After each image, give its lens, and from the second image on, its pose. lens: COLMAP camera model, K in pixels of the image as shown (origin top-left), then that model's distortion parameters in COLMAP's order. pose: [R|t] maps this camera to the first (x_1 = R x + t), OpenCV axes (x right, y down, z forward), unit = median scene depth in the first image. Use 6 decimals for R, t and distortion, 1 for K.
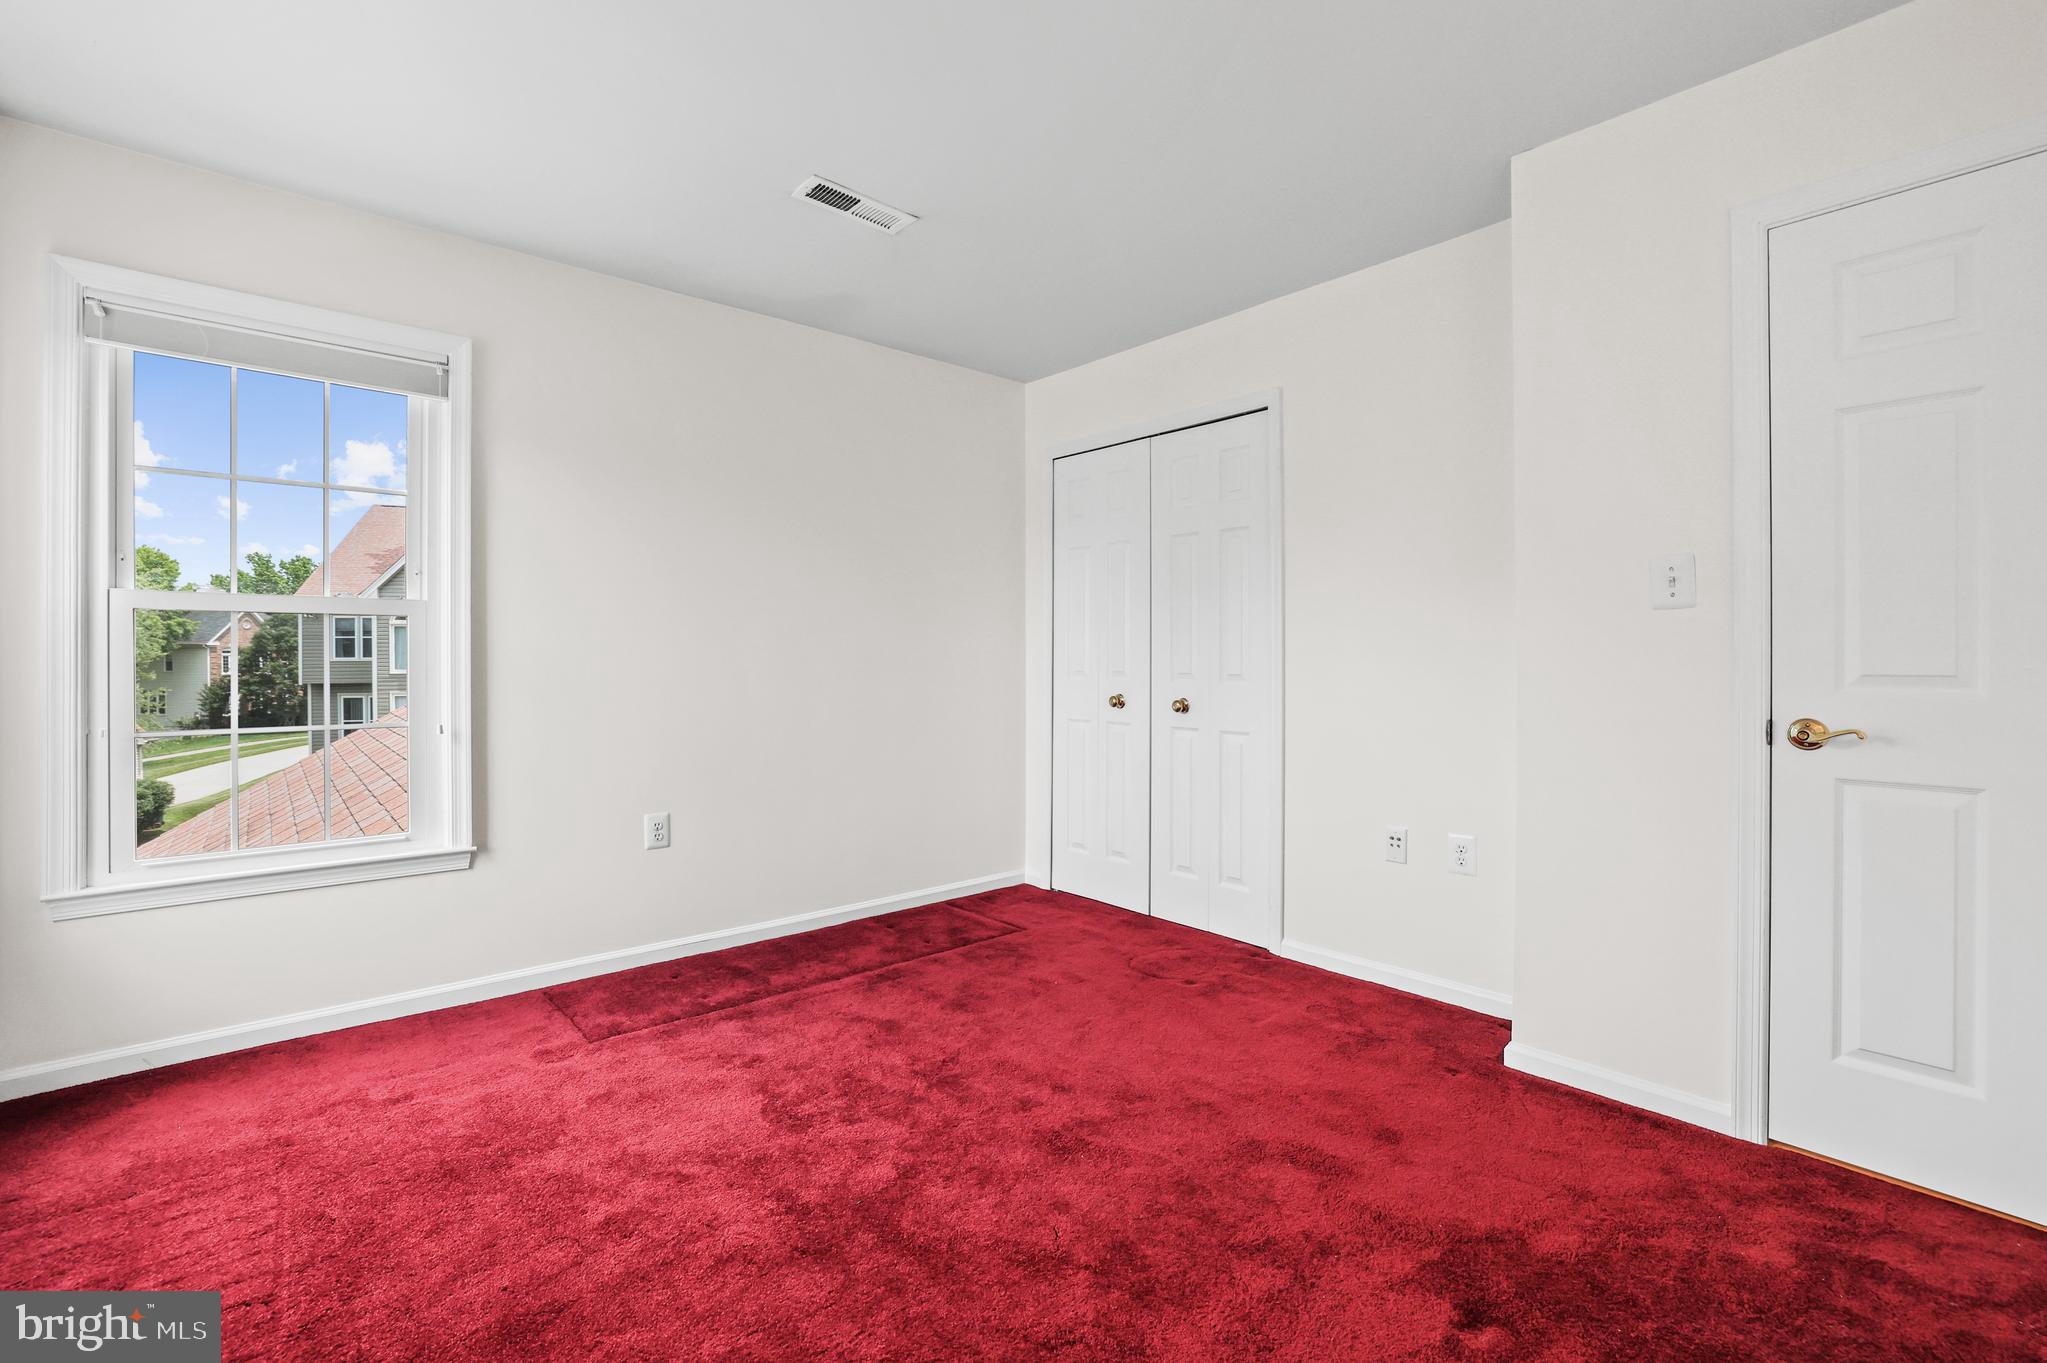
lens RADIAL K [[890.9, 0, 1016.6], [0, 890.9, 662.1], [0, 0, 1]] dist [-0.046452, 0.017573]
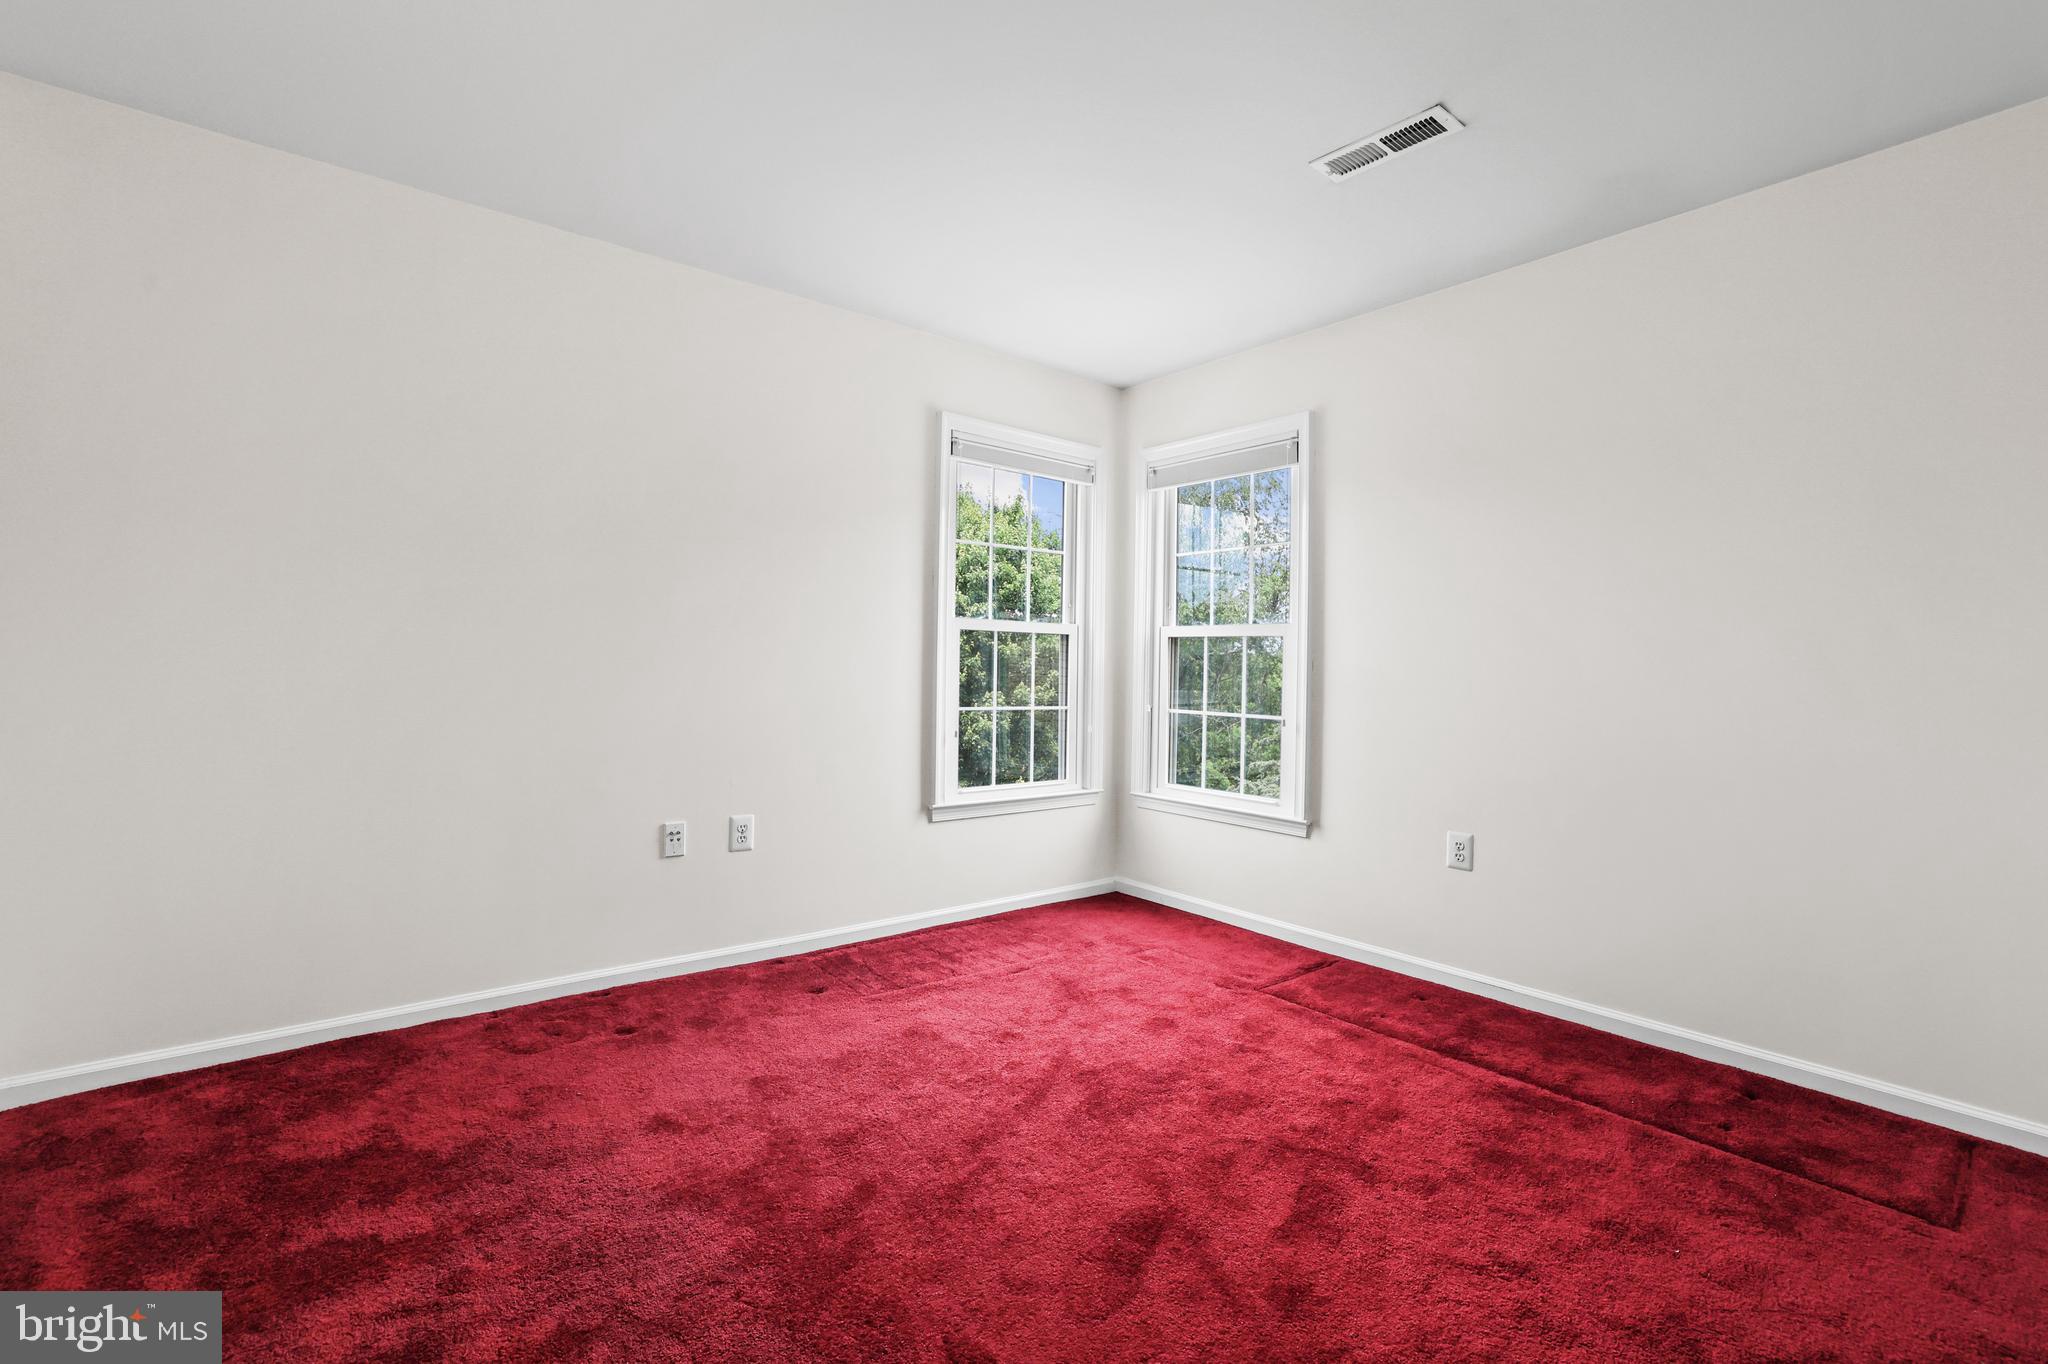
lens RADIAL K [[924.4, 0, 1024.0], [0, 924.4, 682.0], [0, 0, 1]] dist [0.003157, 0.000610]
pose [[-0.042047, 0.021321, -0.998888, 0.696997], [-0.008978, 0.999724, 0.021717, -0.009824], [0.999075, 0.009881, -0.041844, 0.653781]]
